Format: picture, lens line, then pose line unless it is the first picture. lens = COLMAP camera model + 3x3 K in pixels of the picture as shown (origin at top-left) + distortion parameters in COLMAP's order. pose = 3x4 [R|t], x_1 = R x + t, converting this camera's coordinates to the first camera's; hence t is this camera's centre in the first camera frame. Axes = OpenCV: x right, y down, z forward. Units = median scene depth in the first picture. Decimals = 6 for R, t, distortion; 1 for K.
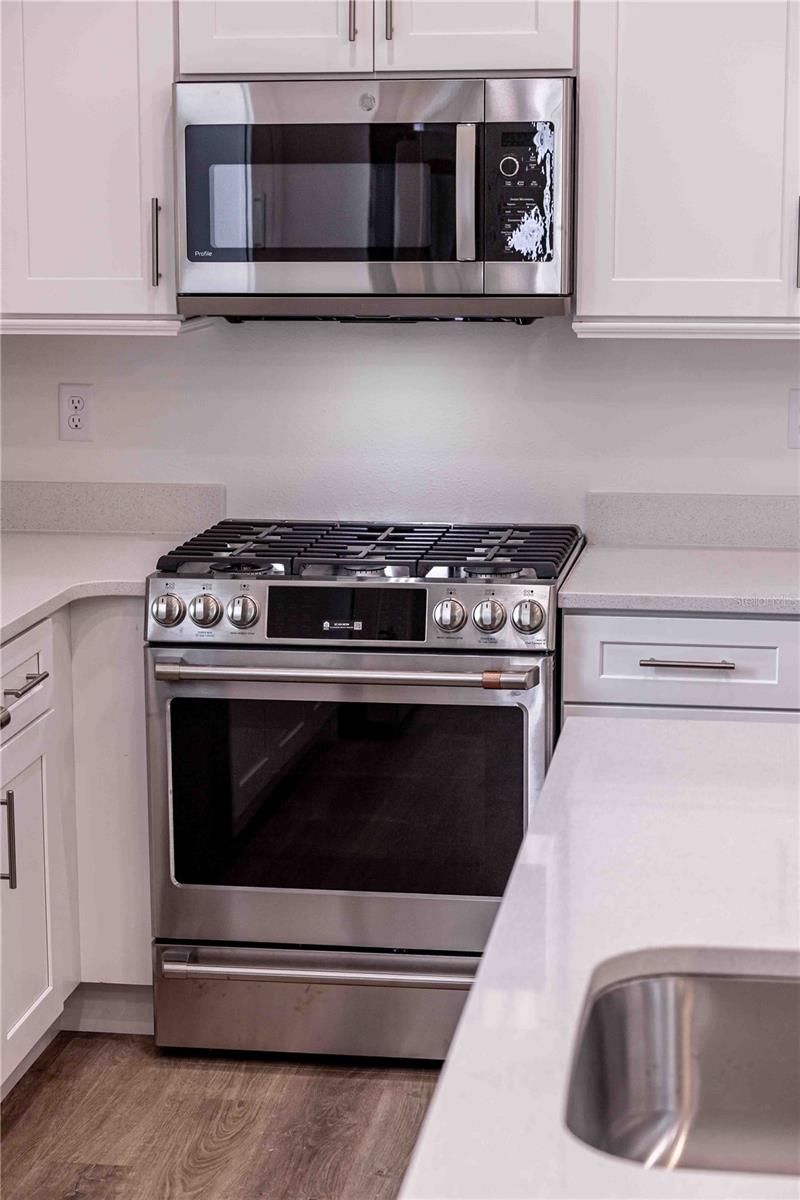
lens RADIAL K [[2363.8, 0, 401.7], [0, 2363.8, 599.8], [0, 0, 1]] dist [0.035720, 0.000000]
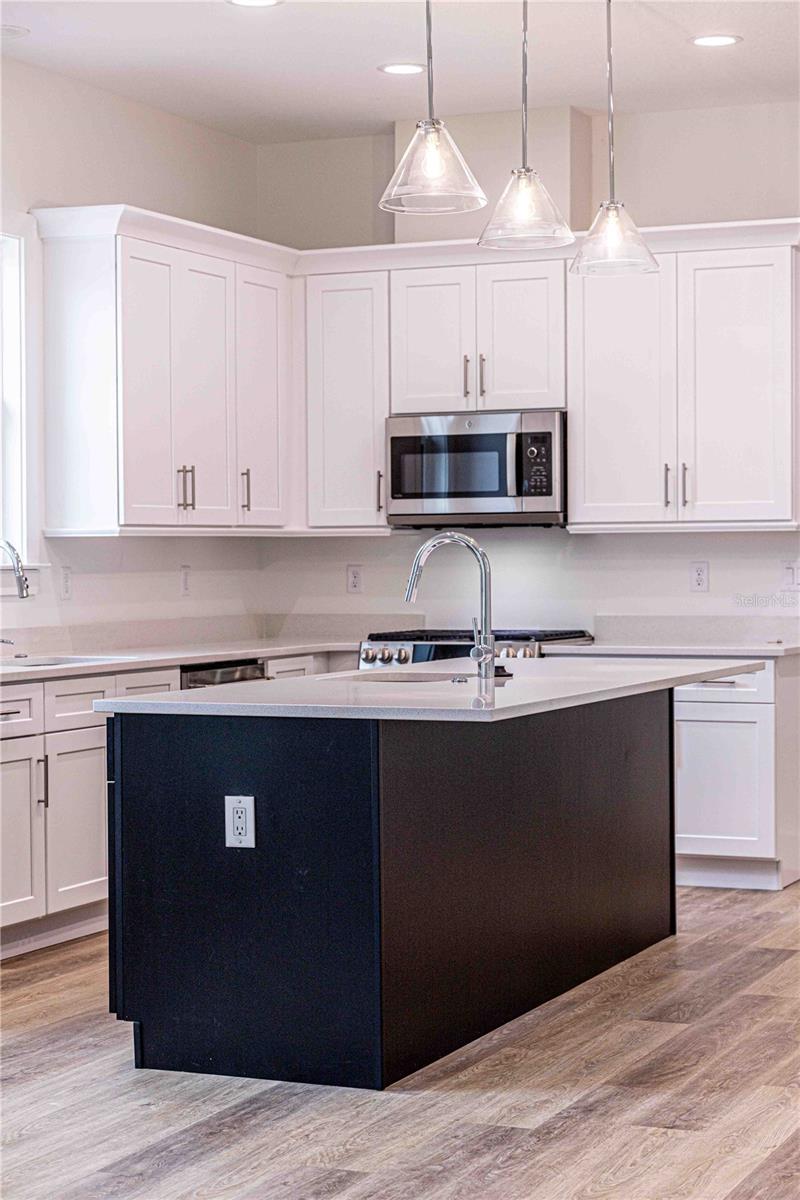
lens RADIAL K [[2363.8, 0, 399.4], [0, 2363.8, 598.9], [0, 0, 1]] dist [0.035720, 0.000000]
pose [[0.968855, -0.000225, -0.247630, 0.446917], [-0.035270, 0.989679, -0.138891, 0.242538], [0.245106, 0.143299, 0.958848, -1.033025]]
